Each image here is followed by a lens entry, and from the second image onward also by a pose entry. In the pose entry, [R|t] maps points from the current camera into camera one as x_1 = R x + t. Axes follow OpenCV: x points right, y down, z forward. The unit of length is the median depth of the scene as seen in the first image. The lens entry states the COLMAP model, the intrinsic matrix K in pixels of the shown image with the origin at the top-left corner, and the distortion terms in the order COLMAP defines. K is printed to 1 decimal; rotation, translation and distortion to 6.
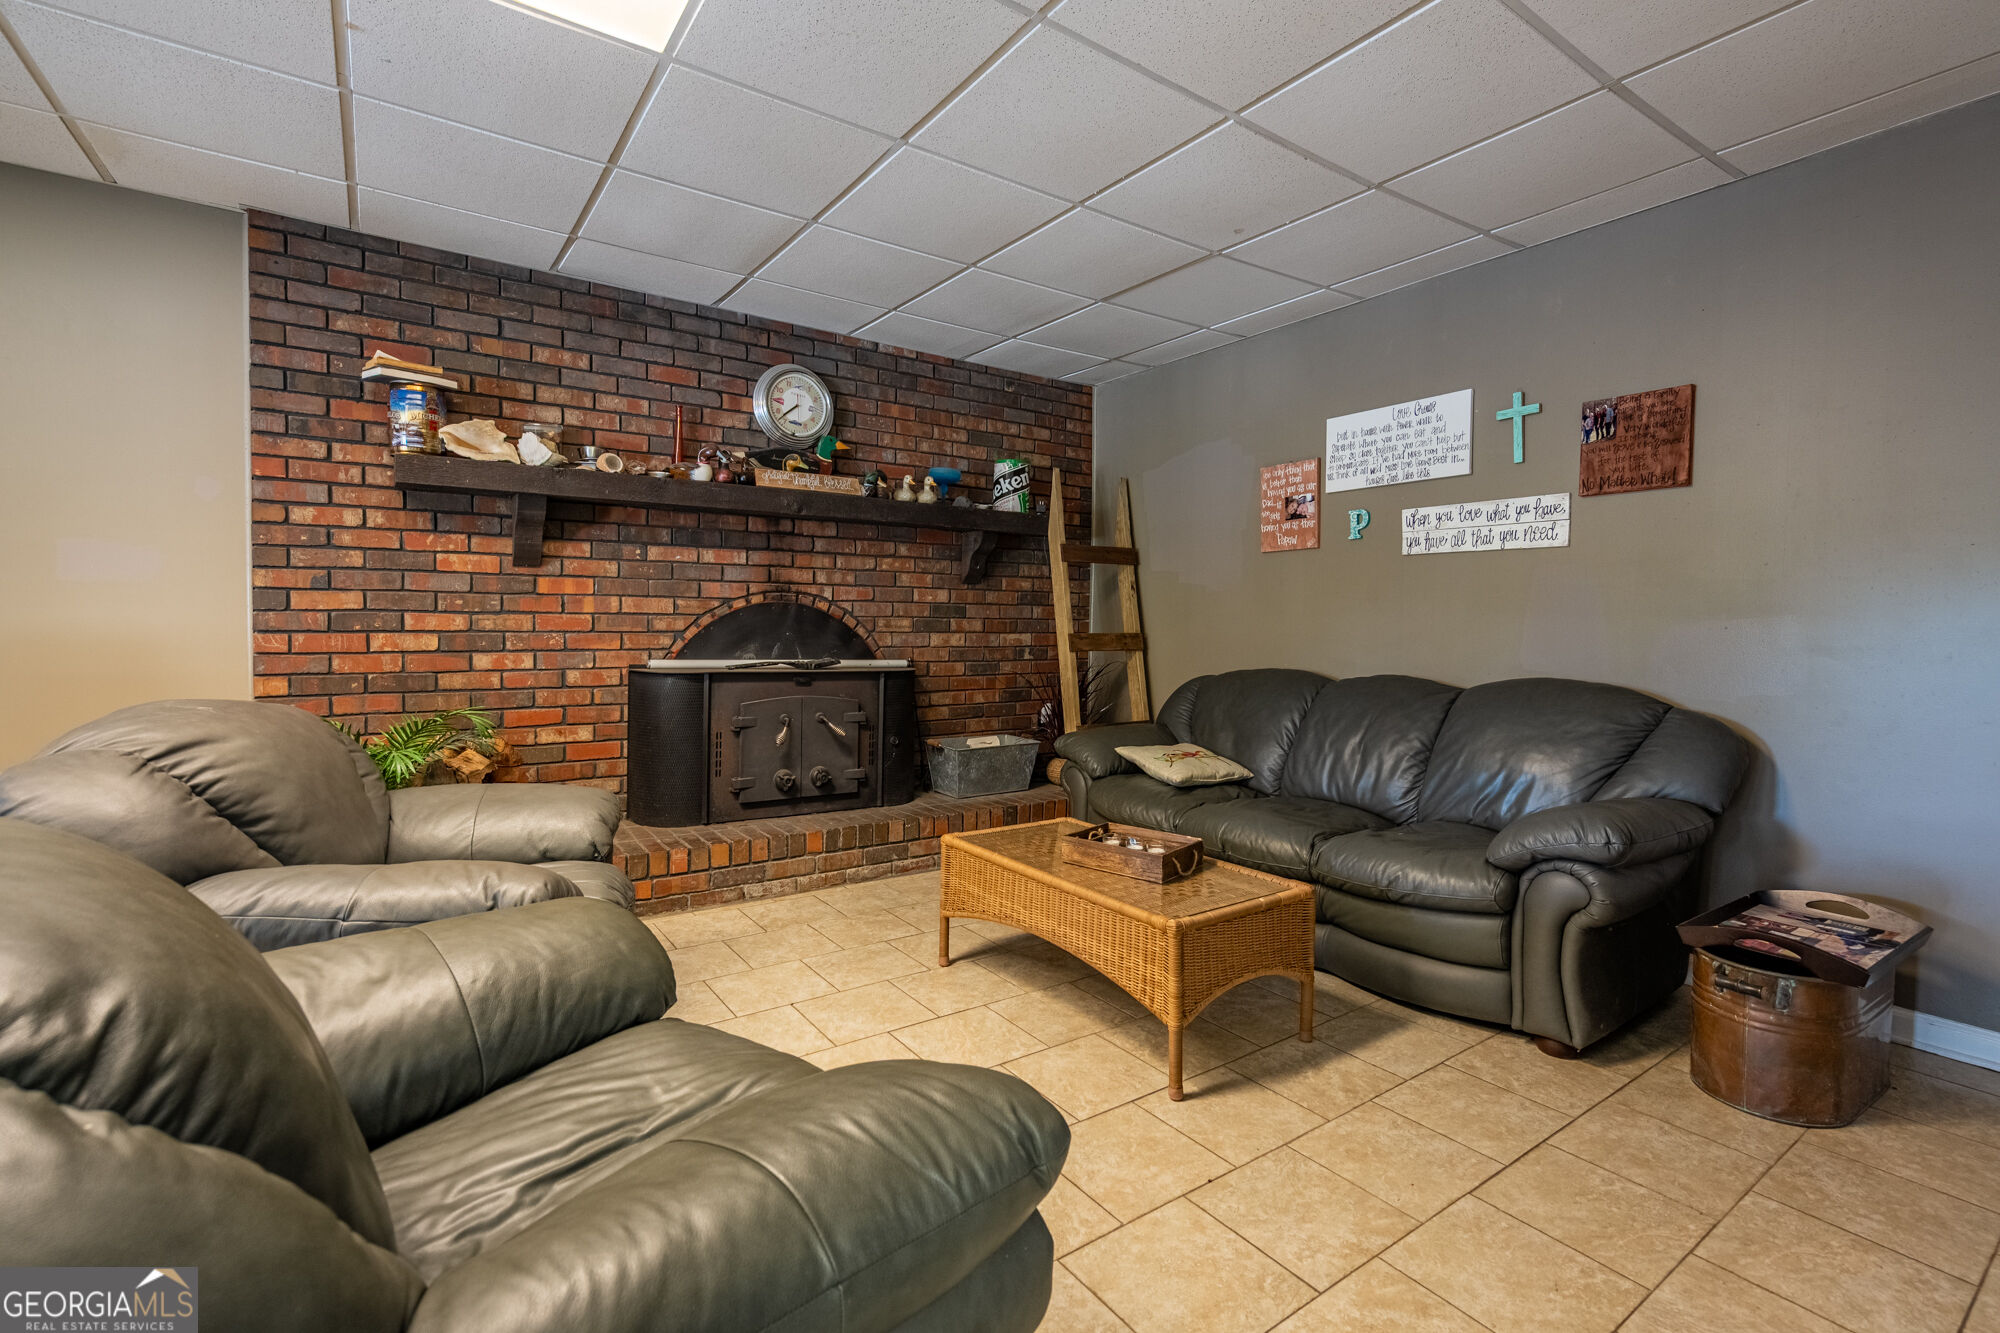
lens RADIAL K [[928.0, 0, 1020.4], [0, 928.0, 675.5], [0, 0, 1]] dist [-0.000021, 0.000936]
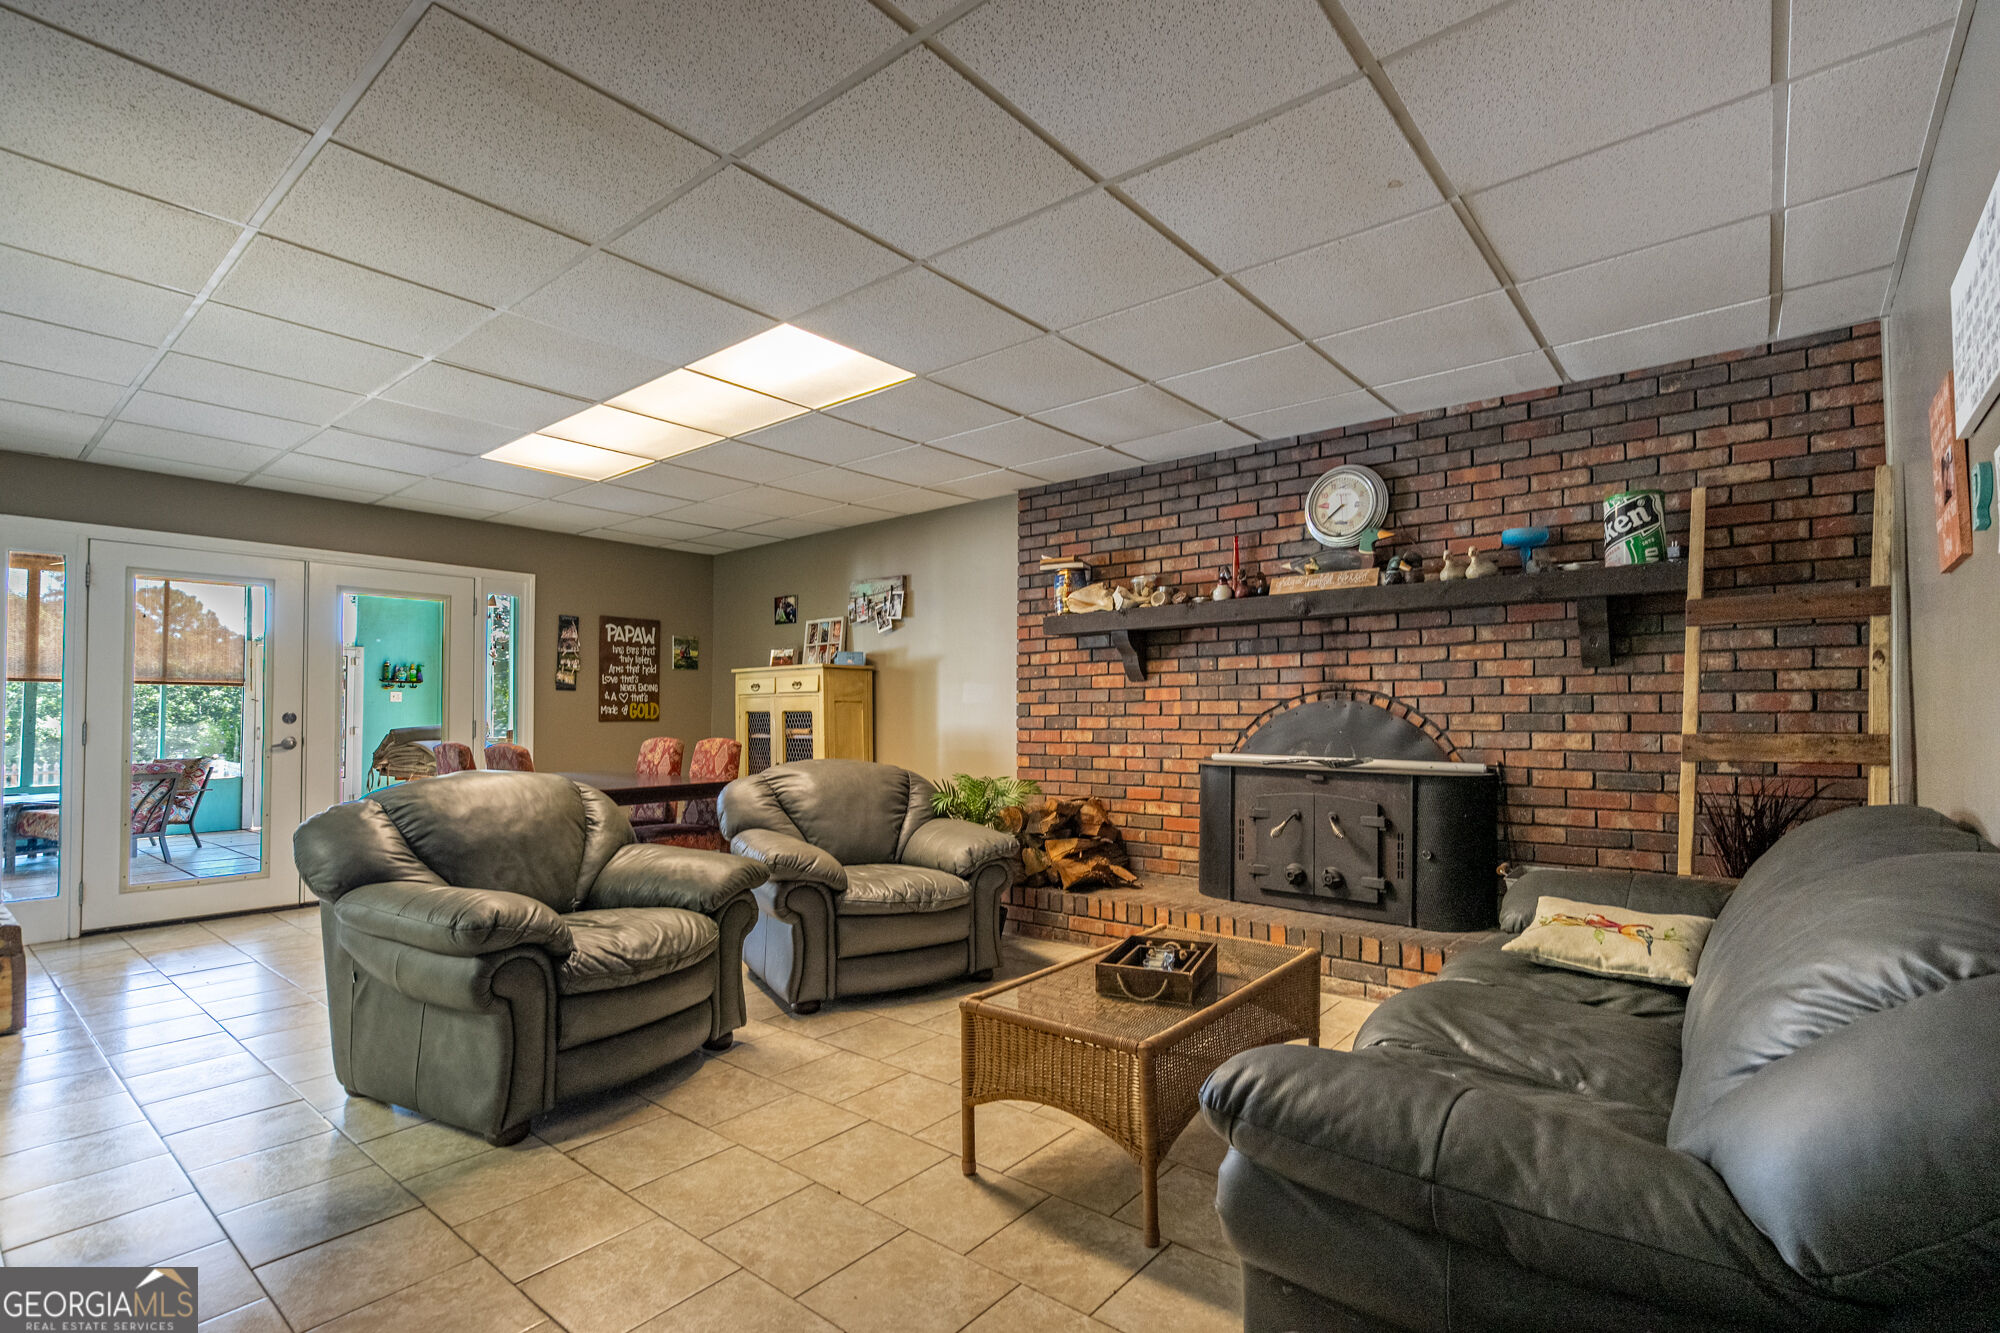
lens RADIAL K [[928.0, 0, 996.2], [0, 928.0, 723.5], [0, 0, 1]] dist [-0.000021, 0.000936]
pose [[0.251469, -0.007347, -0.967837, 0.677120], [-0.051613, 0.998447, -0.020990, -0.015519], [0.966488, 0.055231, 0.250699, 0.424229]]
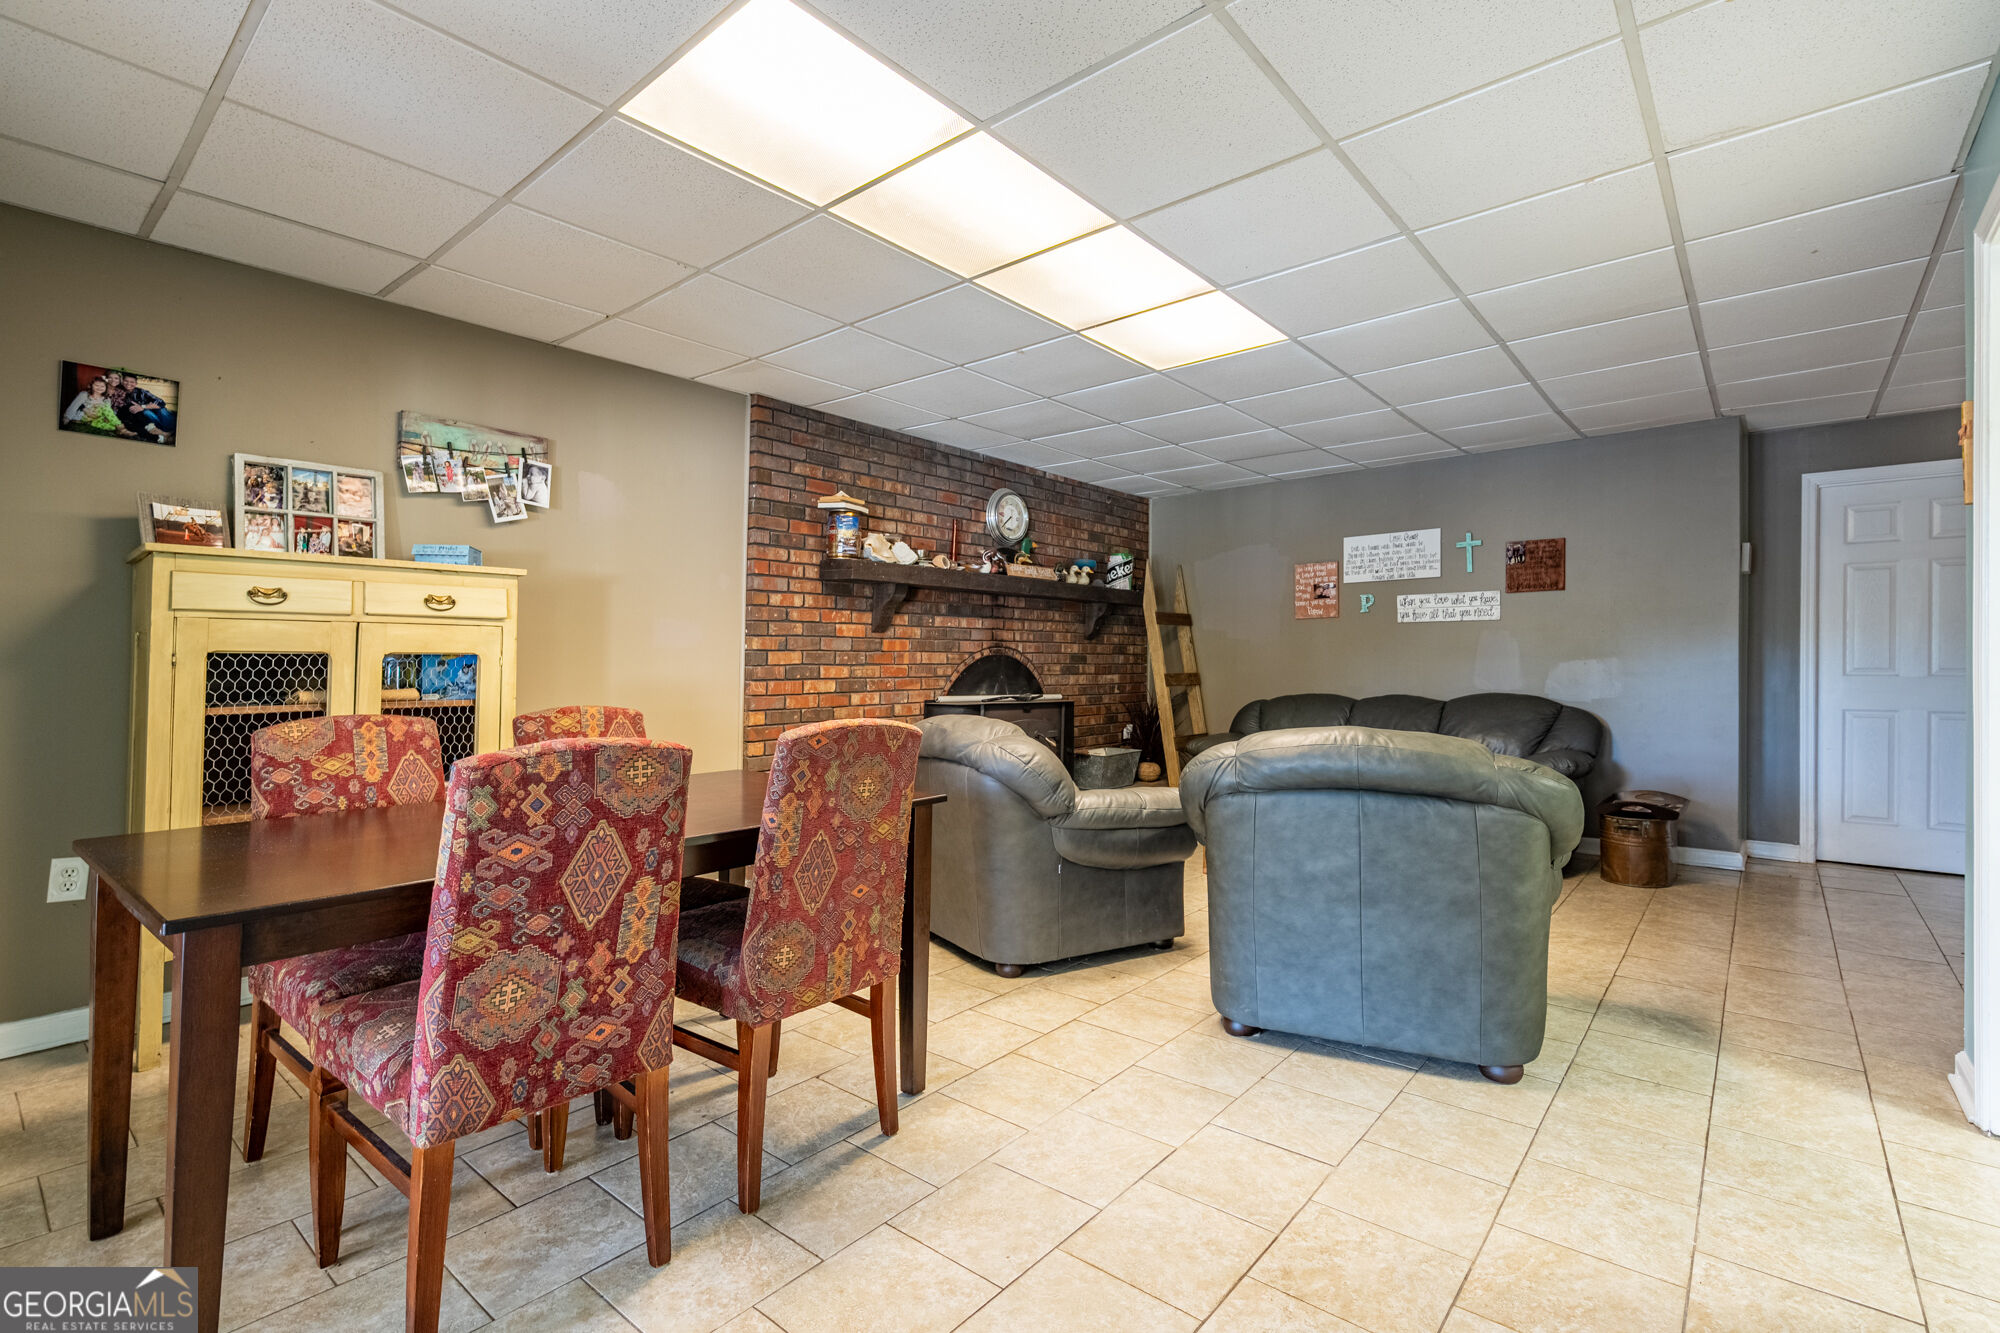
lens RADIAL K [[928.0, 0, 1033.4], [0, 928.0, 700.4], [0, 0, 1]] dist [-0.000021, 0.000936]
pose [[0.963827, -0.024139, 0.265432, -0.631549], [0.029149, 0.999463, -0.014953, 0.014860], [-0.264929, 0.022149, 0.964014, -0.409850]]
